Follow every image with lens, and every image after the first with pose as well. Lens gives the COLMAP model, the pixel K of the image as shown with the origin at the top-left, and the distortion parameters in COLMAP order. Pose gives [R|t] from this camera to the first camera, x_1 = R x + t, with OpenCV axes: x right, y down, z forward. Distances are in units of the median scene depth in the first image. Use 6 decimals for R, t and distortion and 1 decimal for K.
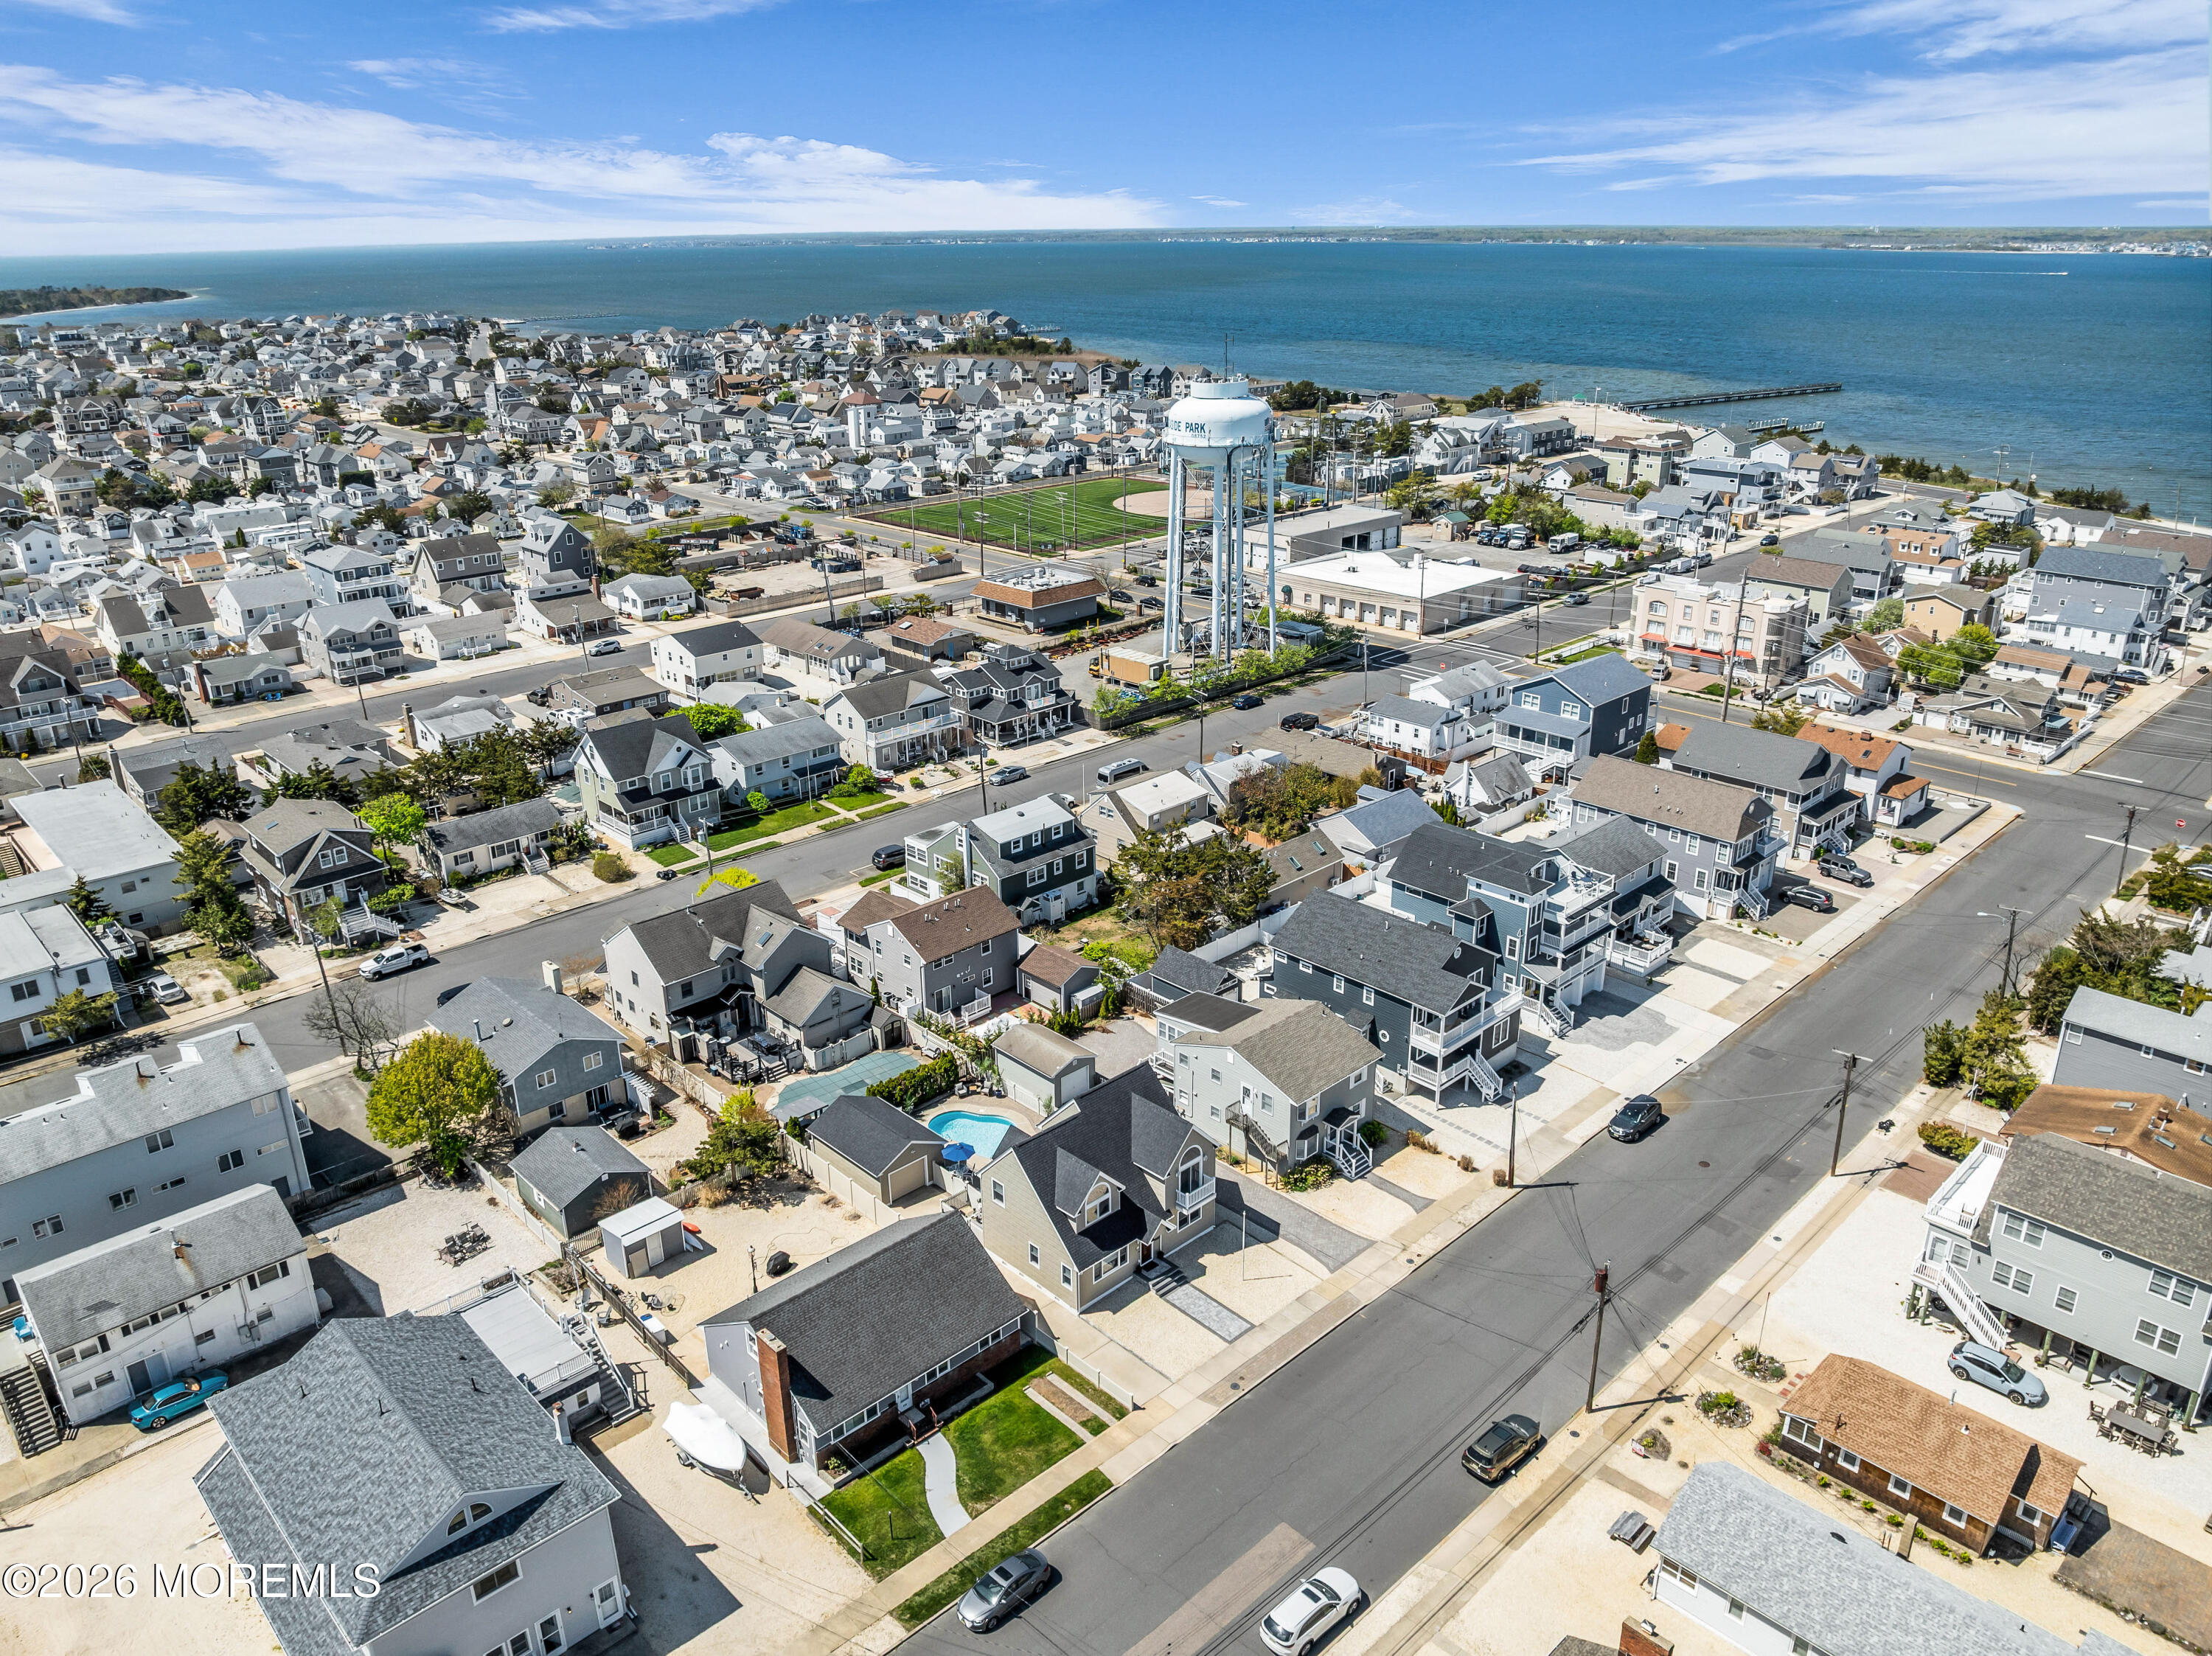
lens RADIAL K [[1563.1, 0, 1113.7], [0, 1563.1, 831.2], [0, 0, 1]] dist [-0.019742, -0.025651]
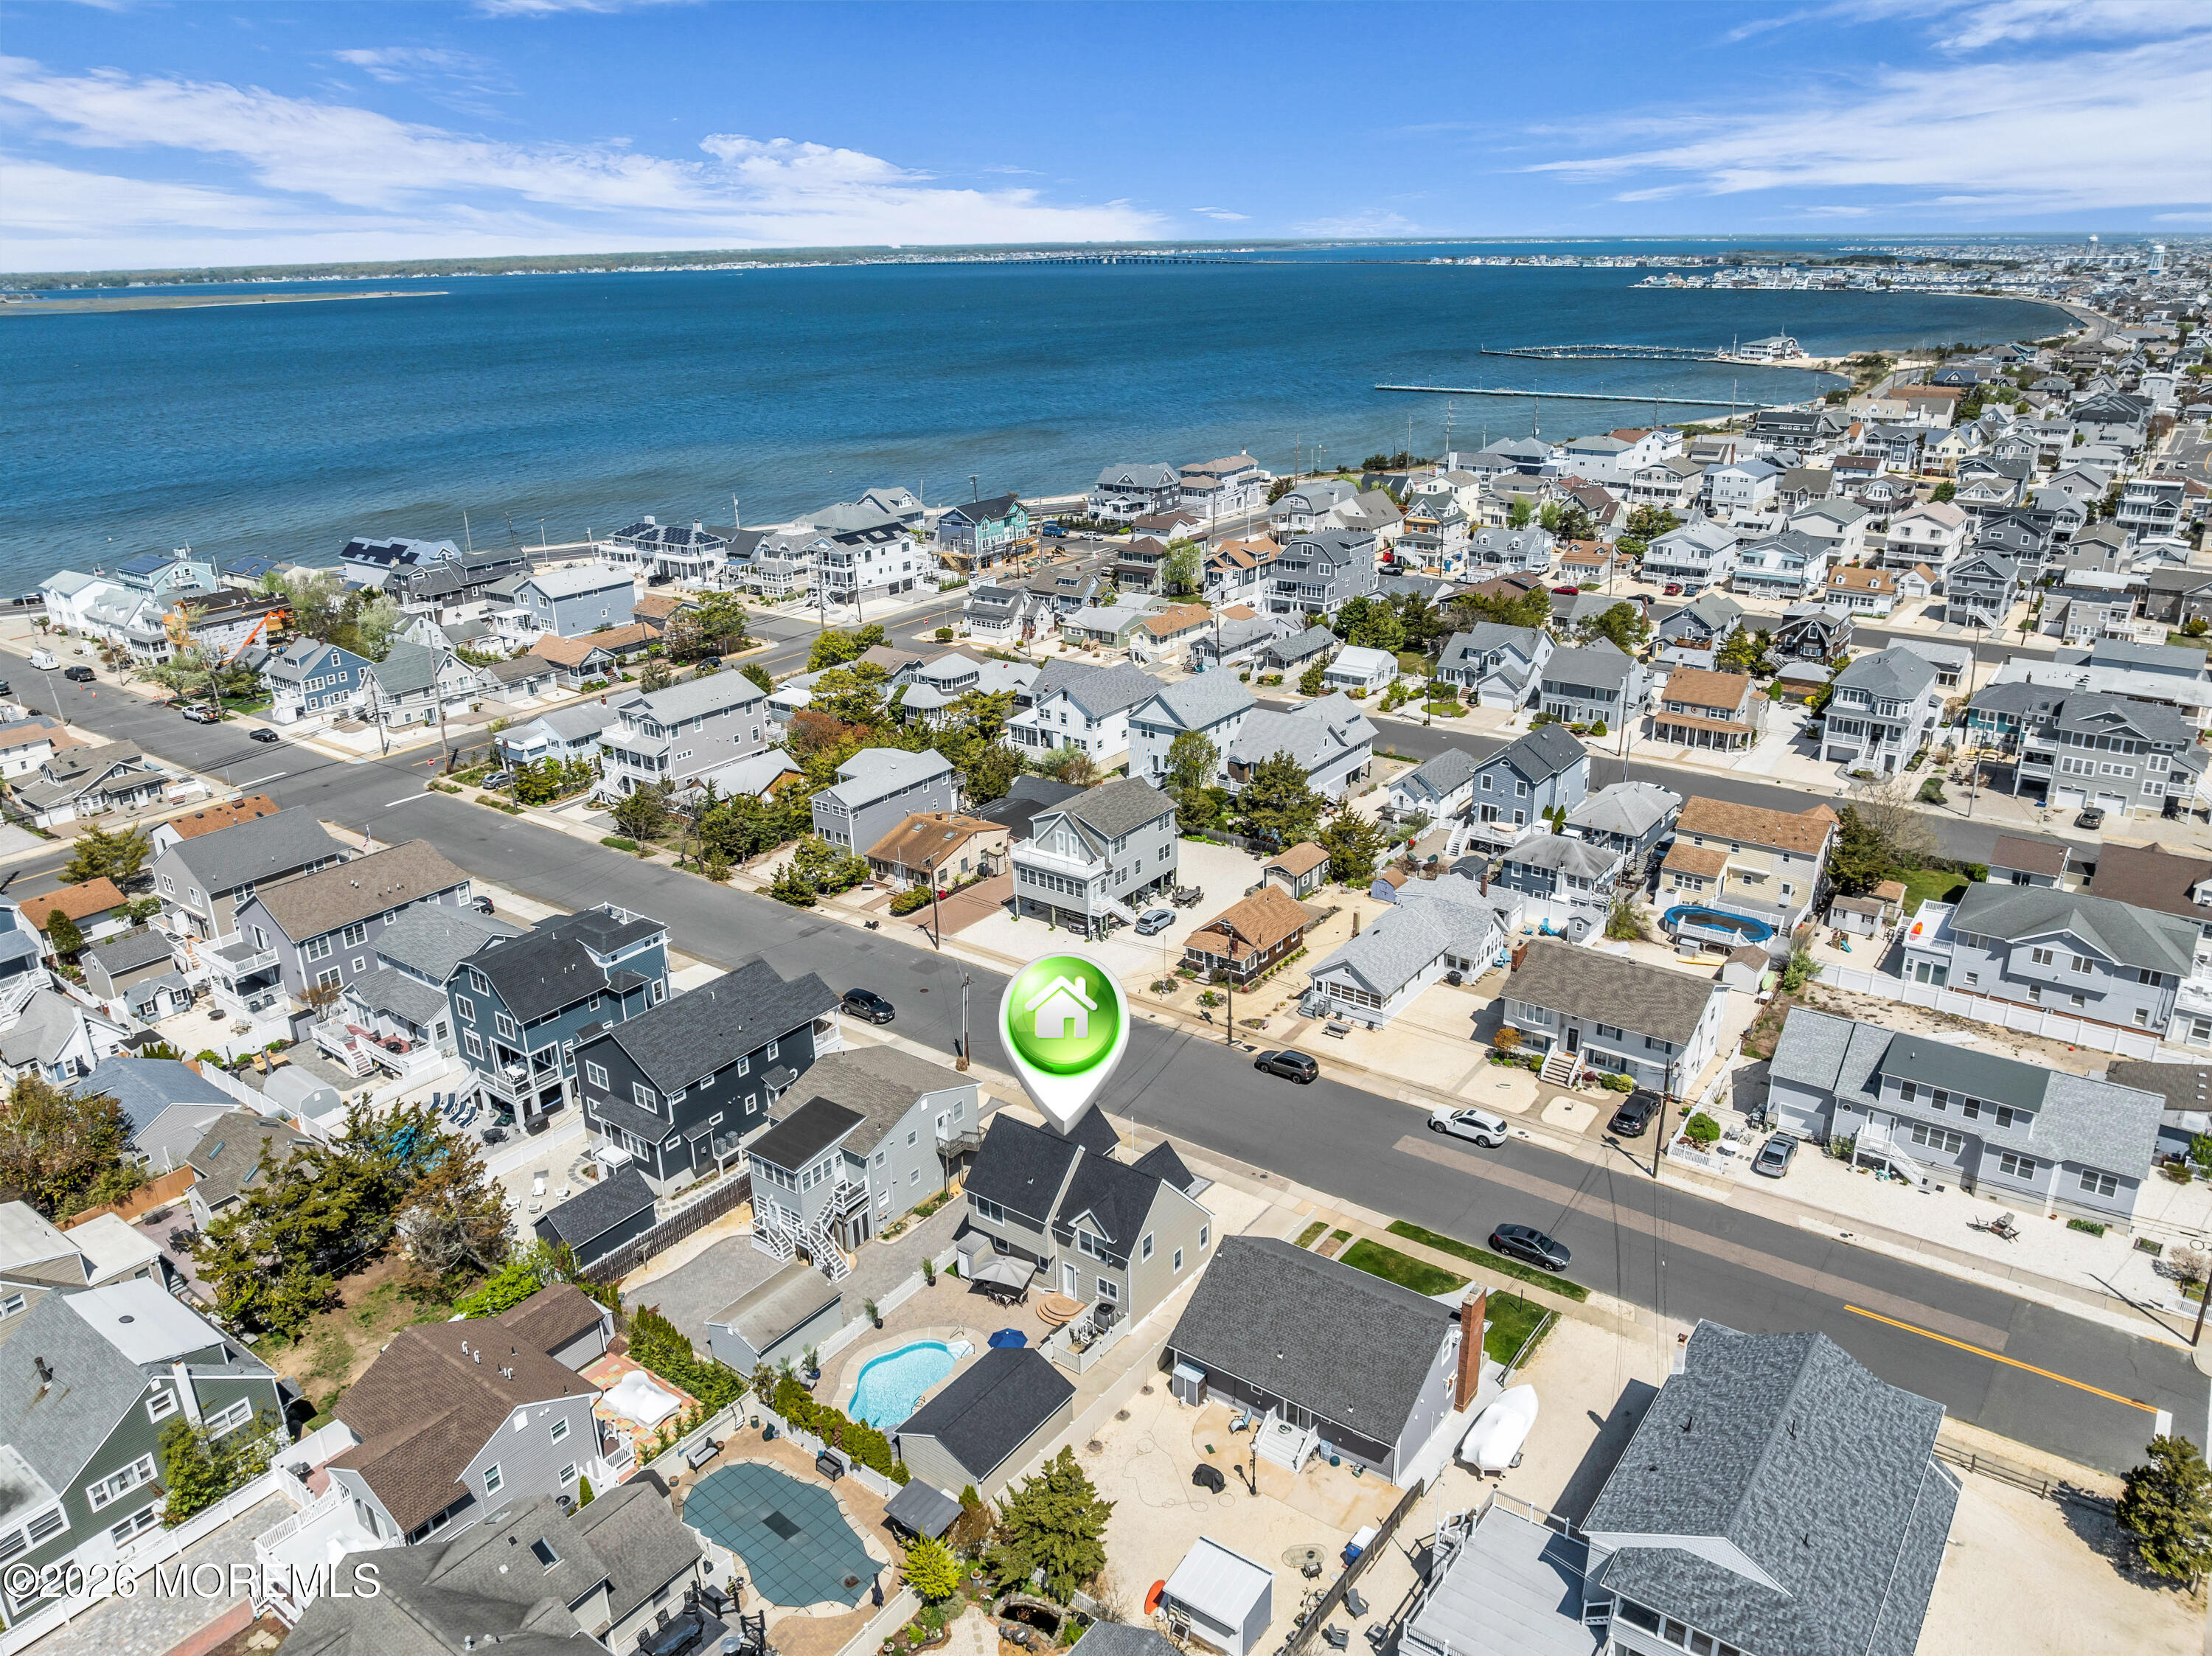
lens RADIAL K [[1573.9, 0, 1108.2], [0, 1573.9, 811.5], [0, 0, 1]] dist [-0.029045, -0.008727]
pose [[-0.168714, -0.328451, 0.929331, -0.586713], [0.378108, 0.849149, 0.368755, -0.243249], [-0.910258, 0.413602, -0.019074, 0.613430]]
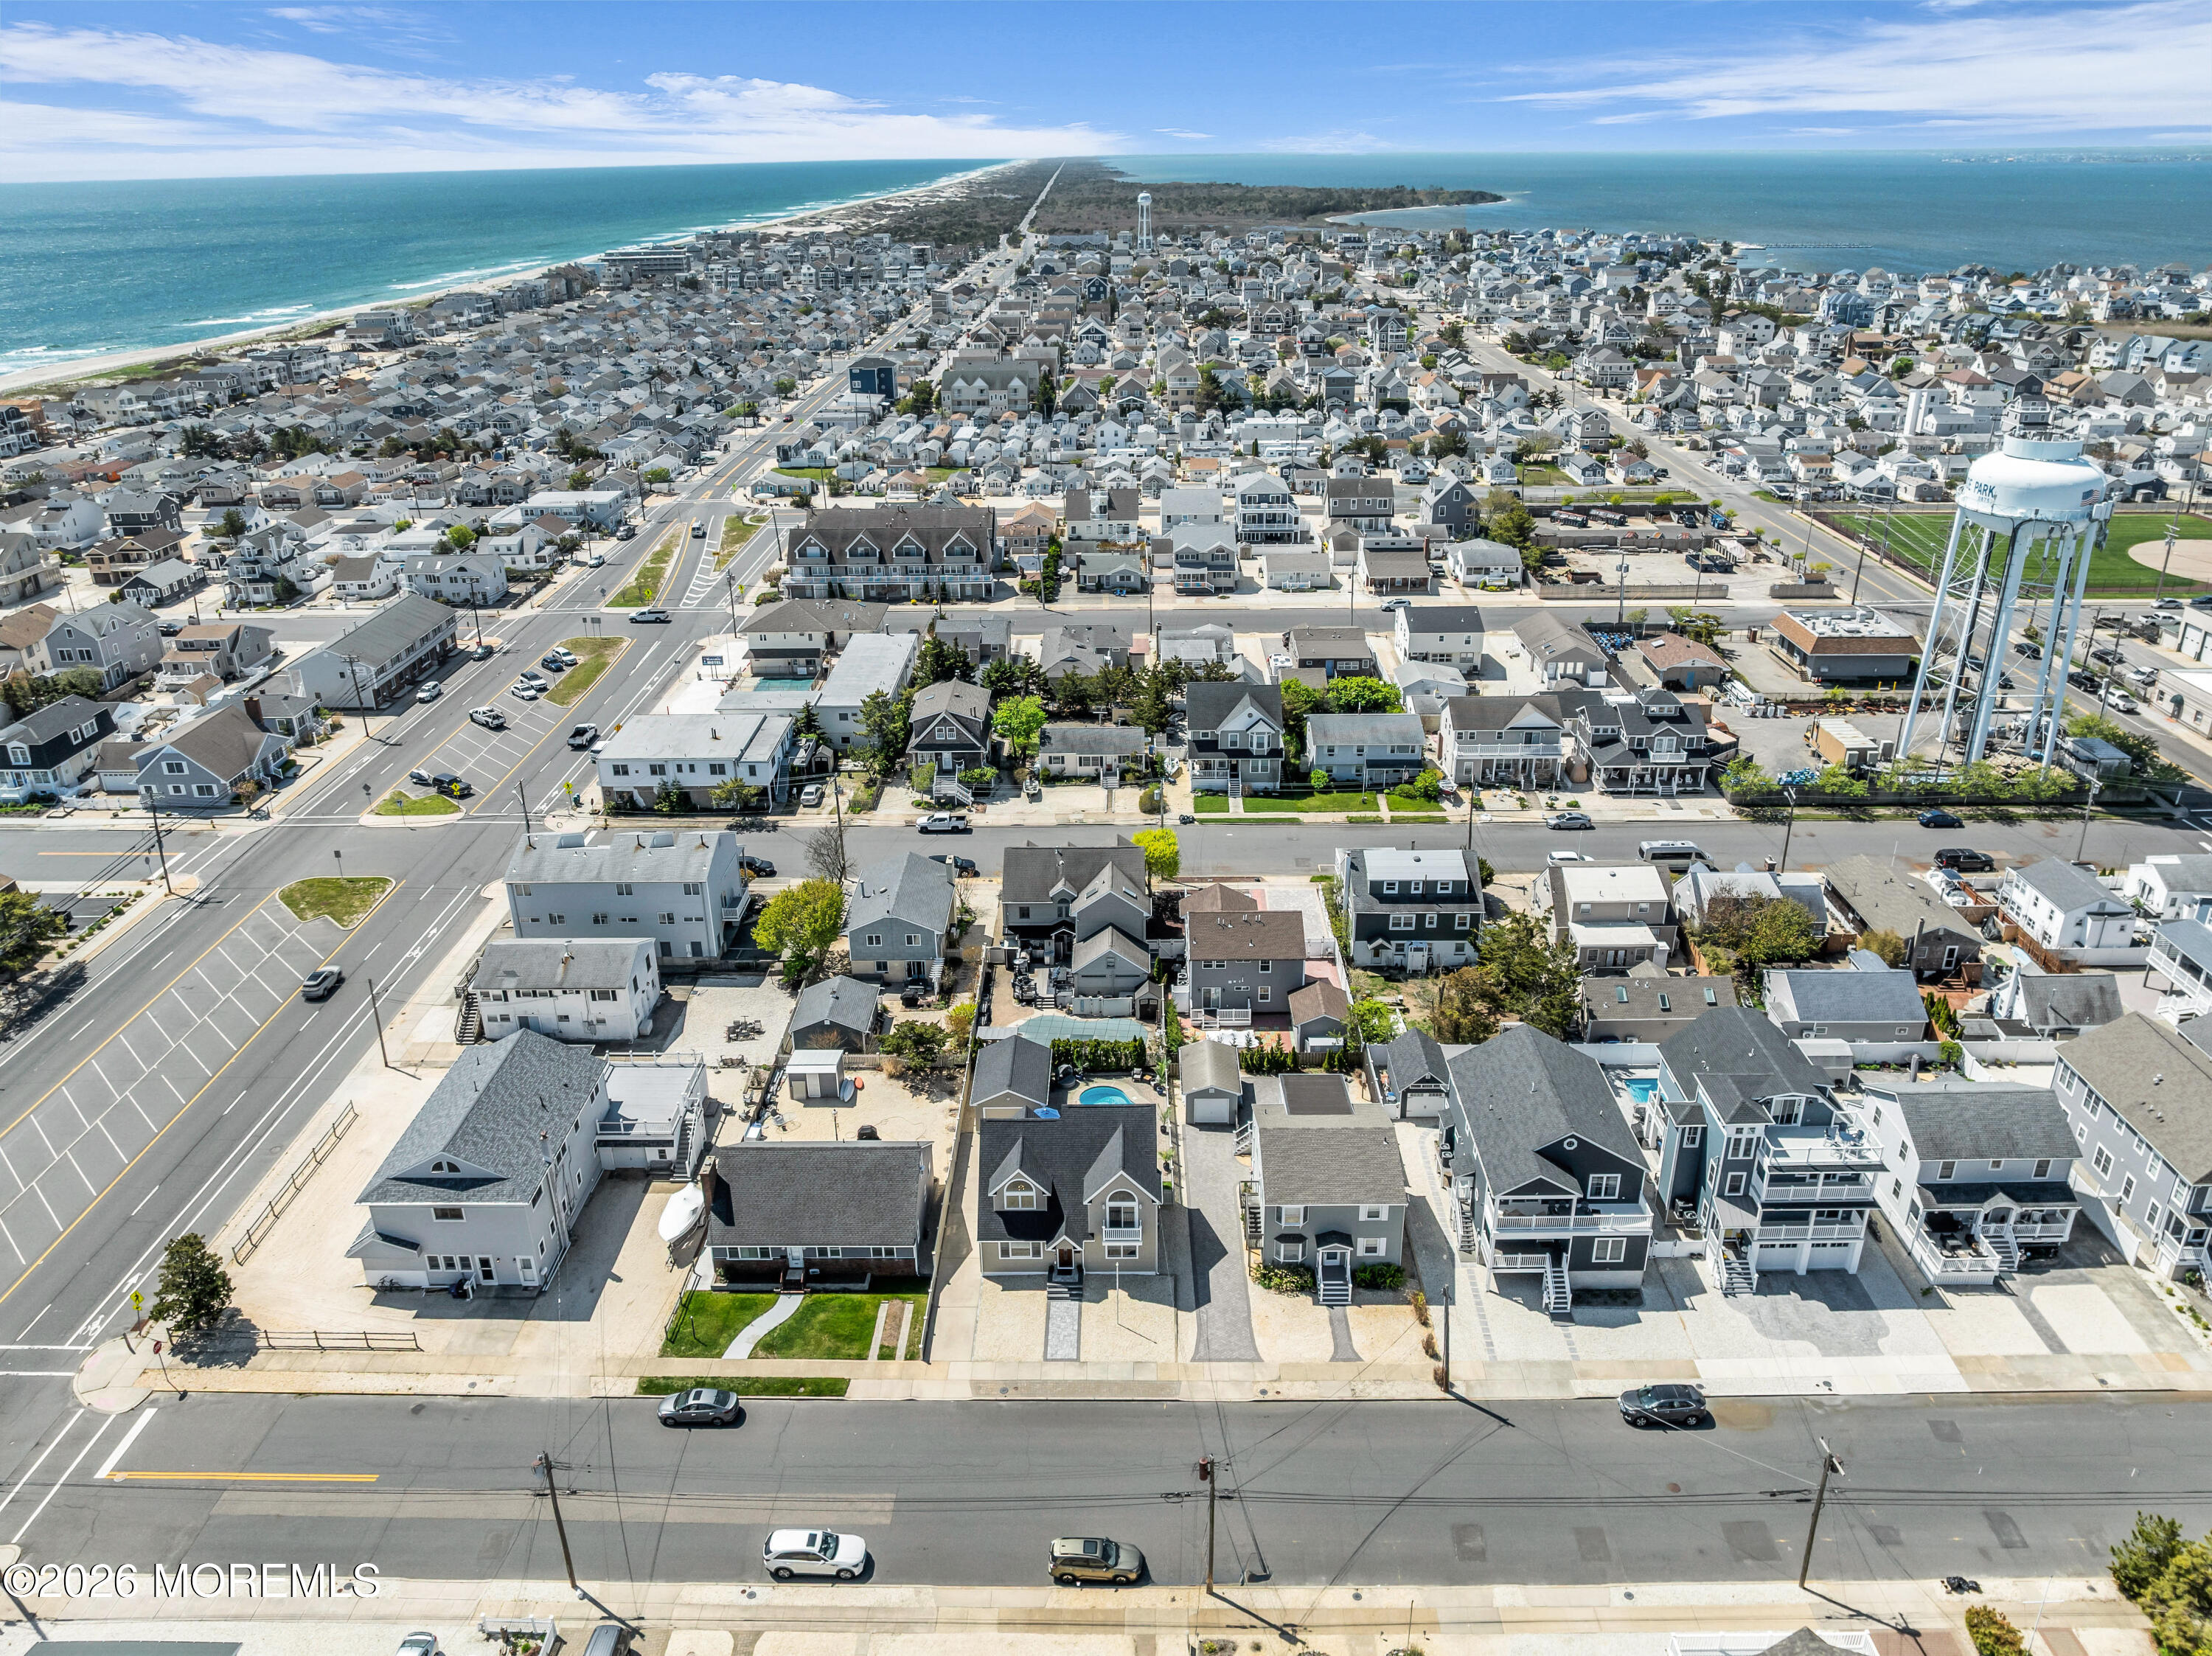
lens RADIAL K [[1573.9, 0, 1108.2], [0, 1573.9, 811.5], [0, 0, 1]] dist [-0.029045, -0.008727]
pose [[0.710365, 0.276684, -0.647169, 0.448434], [-0.249755, 0.958746, 0.135748, -0.128843], [0.658031, 0.065203, 0.750163, 0.107018]]
